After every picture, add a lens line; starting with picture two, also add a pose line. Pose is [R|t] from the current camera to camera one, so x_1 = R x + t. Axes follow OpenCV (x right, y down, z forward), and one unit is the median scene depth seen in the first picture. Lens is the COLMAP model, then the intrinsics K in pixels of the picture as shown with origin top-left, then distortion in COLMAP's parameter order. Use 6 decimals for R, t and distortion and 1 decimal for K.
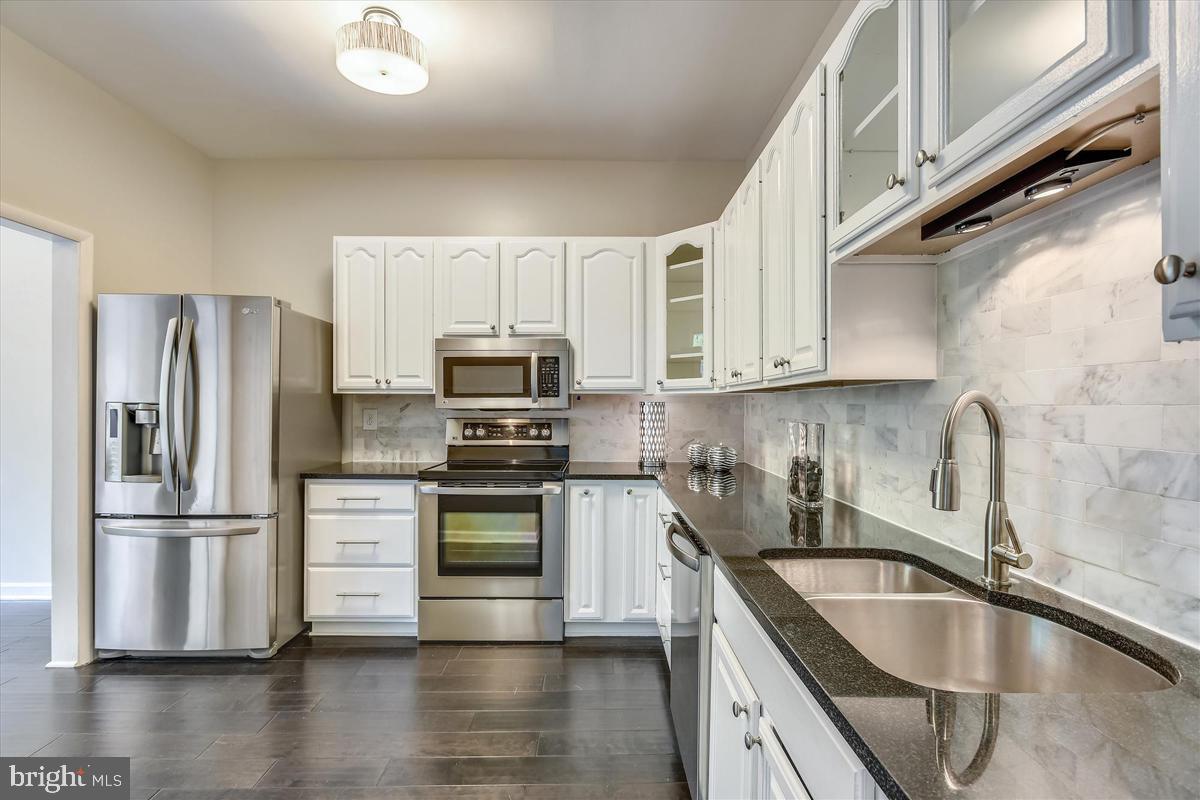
lens RADIAL K [[566.9, 0, 599.5], [0, 566.9, 406.0], [0, 0, 1]] dist [-0.010487, 0.000845]
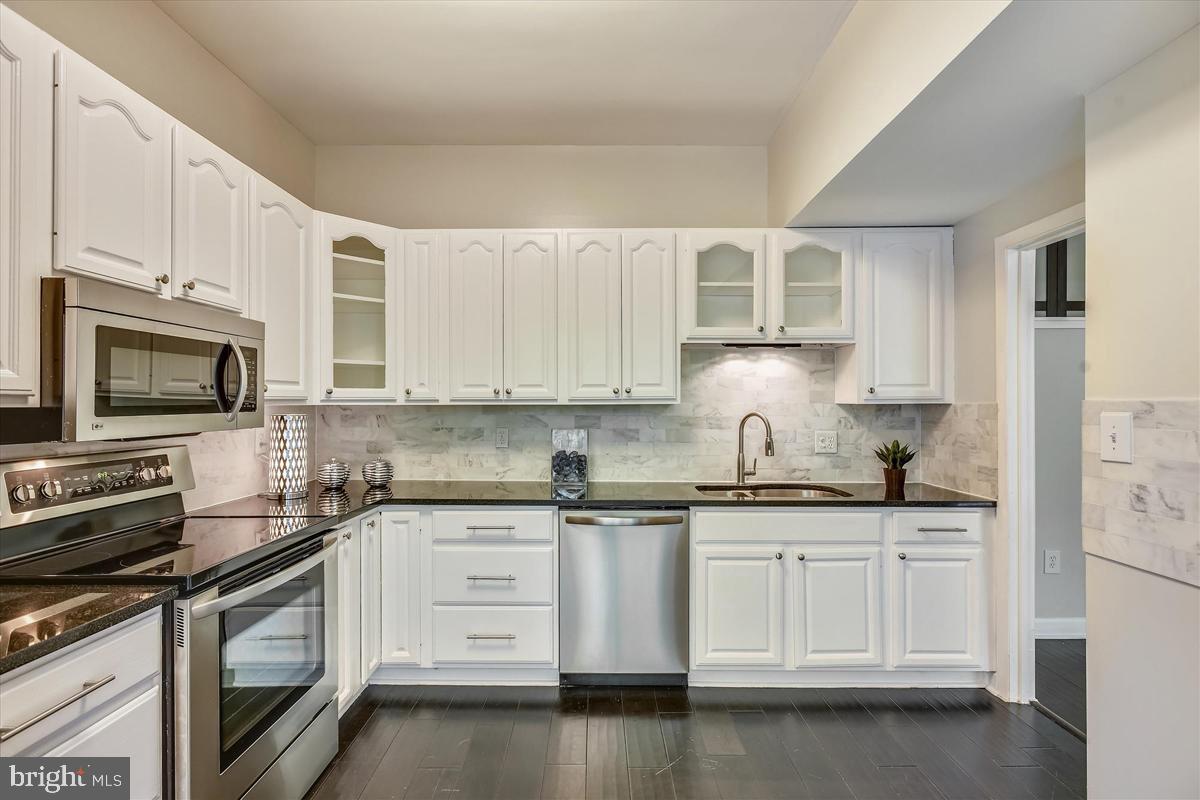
lens RADIAL K [[566.9, 0, 601.0], [0, 566.9, 403.6], [0, 0, 1]] dist [-0.010487, 0.000845]
pose [[0.001214, 0.009183, 0.999957, -1.325880], [0.004345, 0.999948, -0.009189, -0.026765], [-0.999990, 0.004356, 0.001174, 1.130778]]
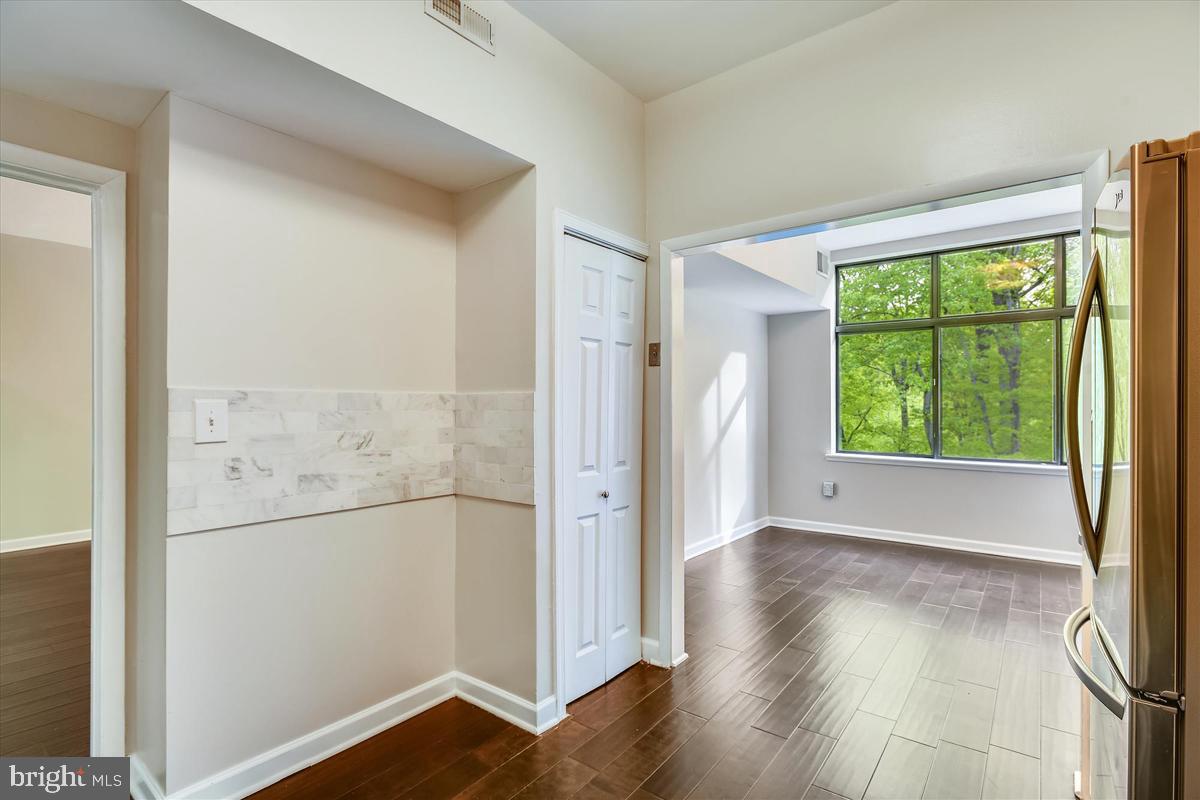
lens RADIAL K [[566.9, 0, 596.6], [0, 566.9, 404.7], [0, 0, 1]] dist [-0.010487, 0.000845]
pose [[-0.621693, 0.005305, -0.783243, -0.057105], [0.006816, 0.999976, 0.001363, -0.004520], [0.783232, -0.004491, -0.621714, 1.506682]]
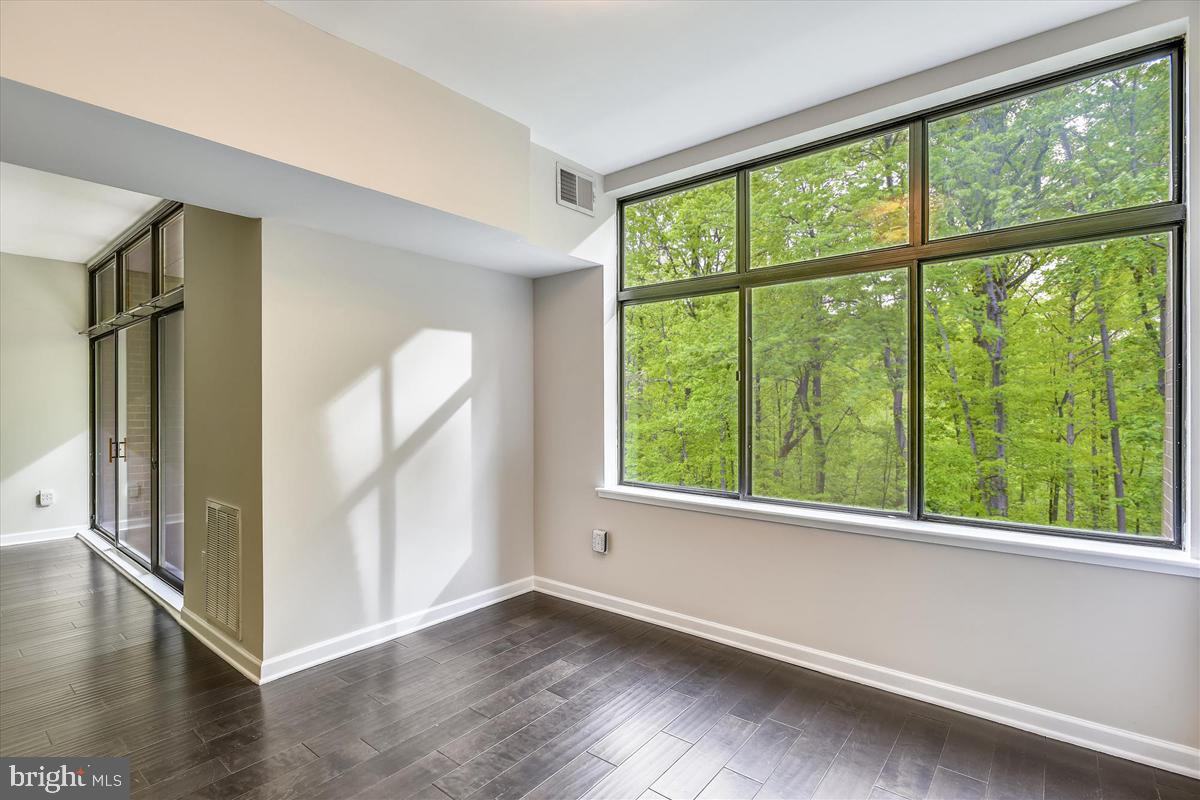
lens RADIAL K [[566.9, 0, 599.0], [0, 566.9, 400.5], [0, 0, 1]] dist [-0.010487, 0.000845]
pose [[-0.630933, 0.002477, -0.775833, -1.767869], [0.007167, 0.999971, -0.002636, -0.024701], [0.775804, -0.007224, -0.630932, 1.859553]]
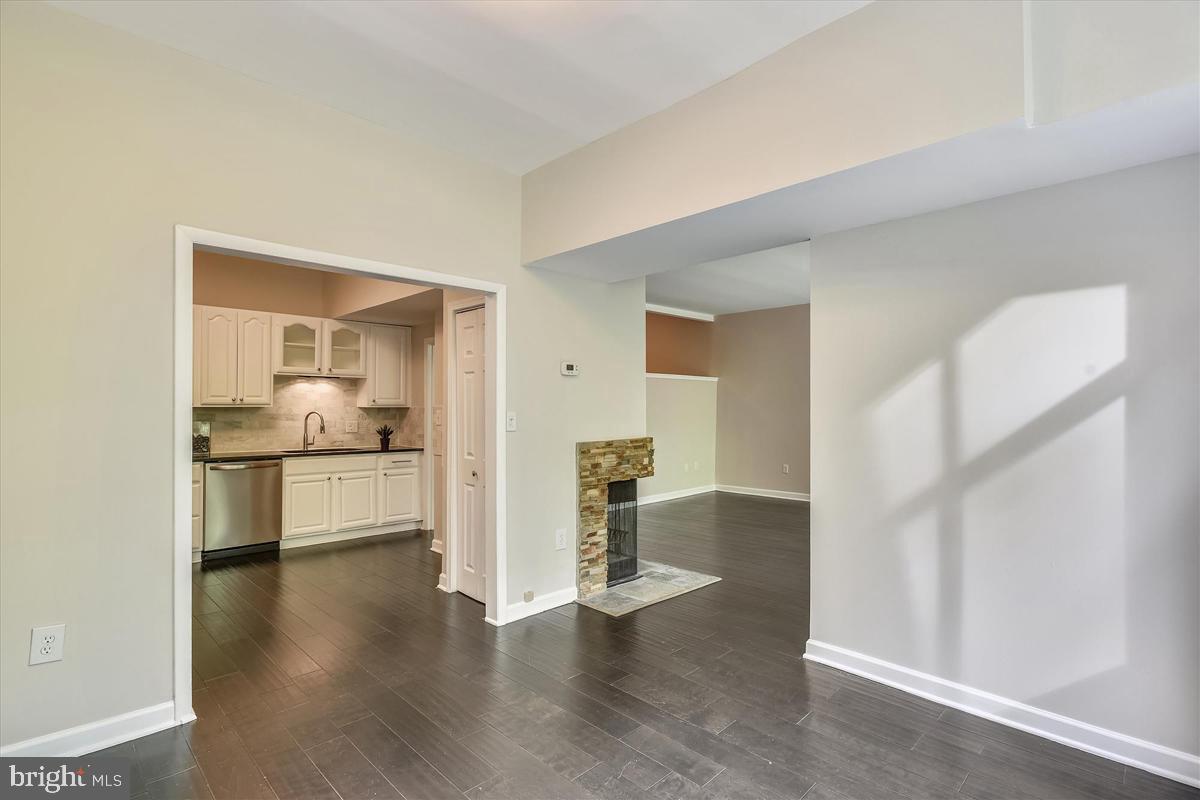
lens RADIAL K [[566.9, 0, 600.6], [0, 566.9, 402.3], [0, 0, 1]] dist [-0.010487, 0.000845]
pose [[-0.707018, 0.011371, 0.707104, -3.147712], [0.003207, 0.999912, -0.012873, -0.019303], [-0.707188, -0.006834, -0.706993, 1.828040]]
